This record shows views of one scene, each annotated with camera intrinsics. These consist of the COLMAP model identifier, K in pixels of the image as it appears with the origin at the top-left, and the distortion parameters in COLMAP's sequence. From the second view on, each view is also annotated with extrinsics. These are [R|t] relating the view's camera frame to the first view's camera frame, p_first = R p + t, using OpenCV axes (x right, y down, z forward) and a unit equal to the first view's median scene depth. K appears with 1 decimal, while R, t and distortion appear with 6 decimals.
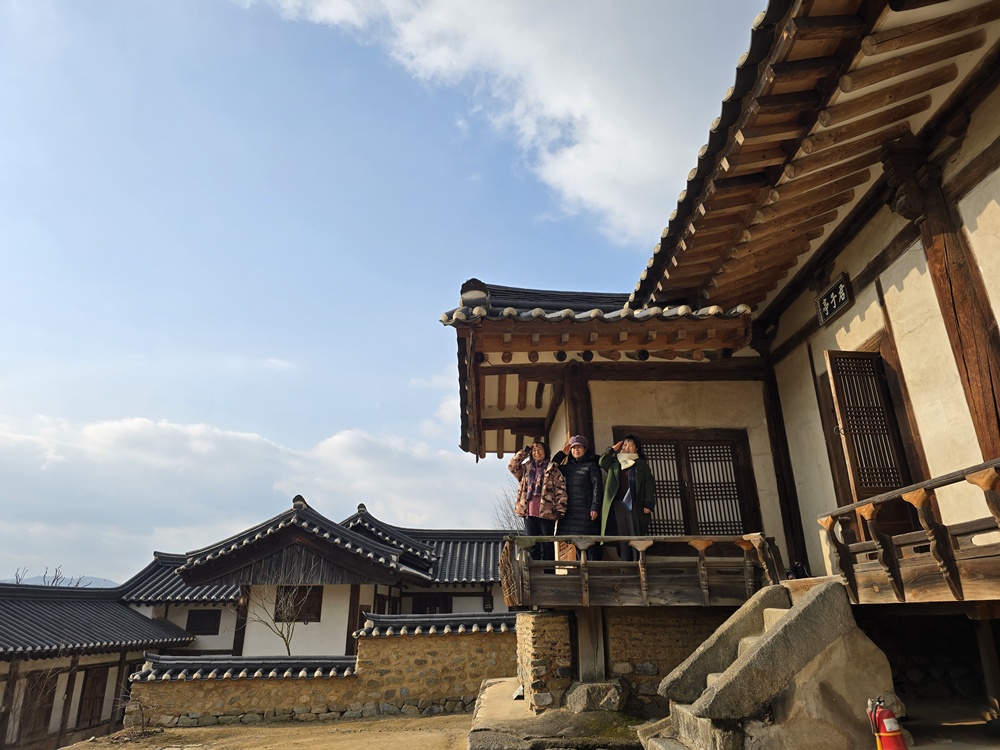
lens RADIAL K [[654.4, 0, 505.9], [0, 654.4, 367.7], [0, 0, 1]] dist [0.055123, -0.034258]
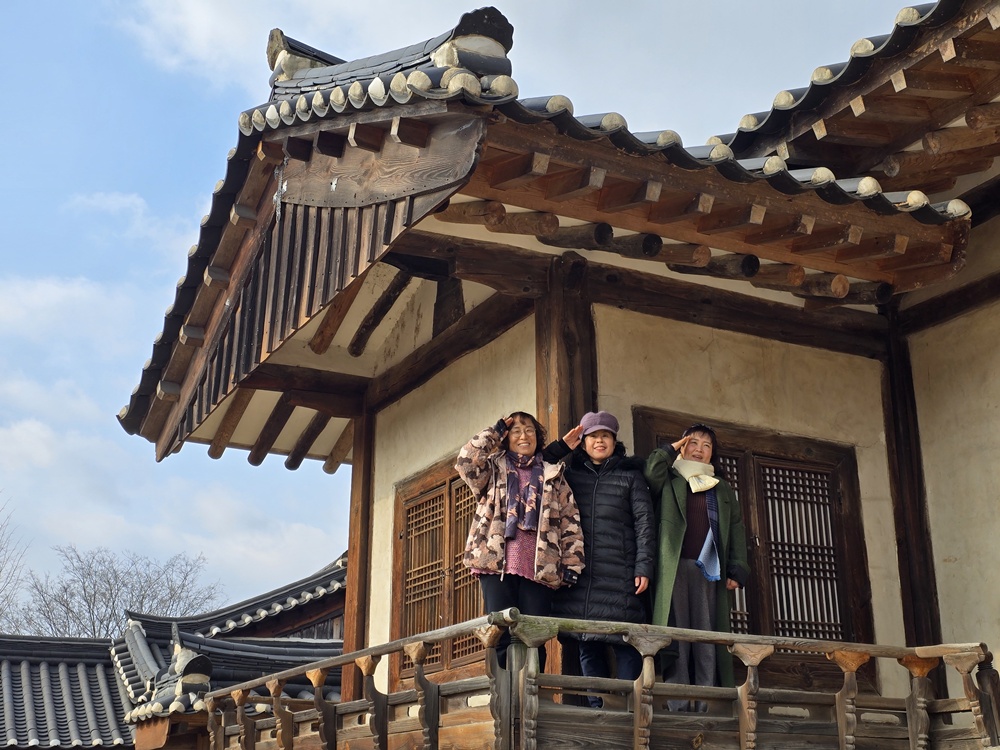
lens RADIAL K [[1289.8, 0, 495.3], [0, 1289.8, 353.8], [0, 0, 1]] dist [0.065234, 0.000000]
pose [[0.894280, 0.160003, 0.417926, -0.354125], [-0.162615, 0.986245, -0.029621, 0.106572], [-0.416917, -0.041472, 0.907998, 0.222730]]
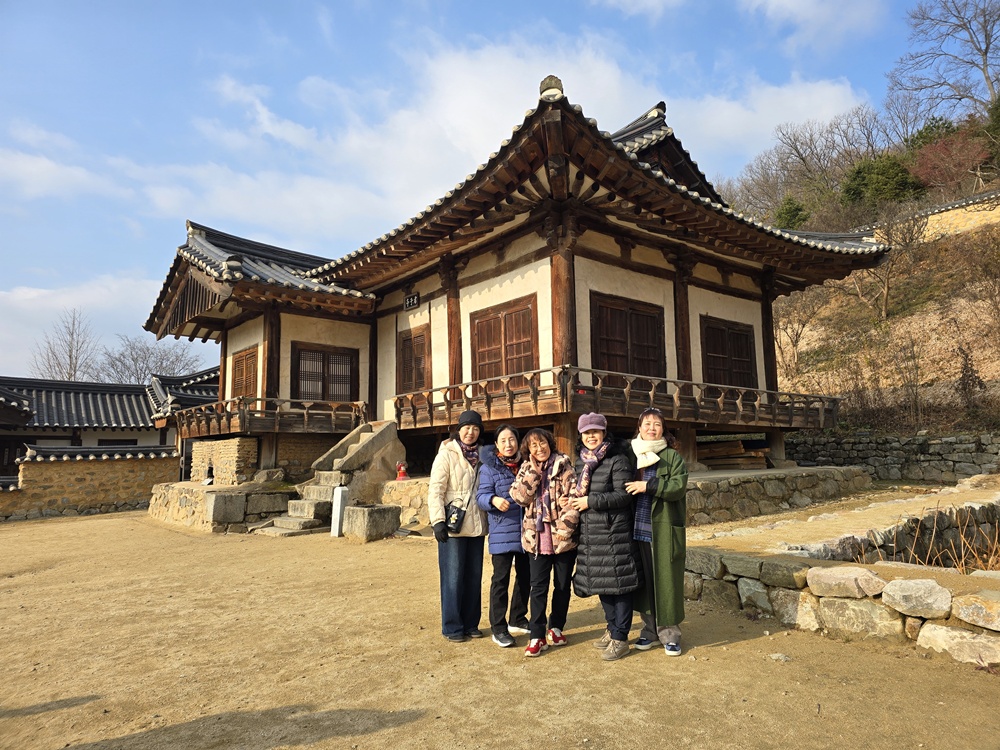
lens RADIAL K [[654.4, 0, 505.8], [0, 654.4, 369.9], [0, 0, 1]] dist [0.055123, -0.034258]
pose [[0.779285, 0.081382, 0.621362, -0.548578], [-0.208783, 0.968601, 0.134985, -0.221472], [-0.590867, -0.234921, 0.771808, -0.847525]]
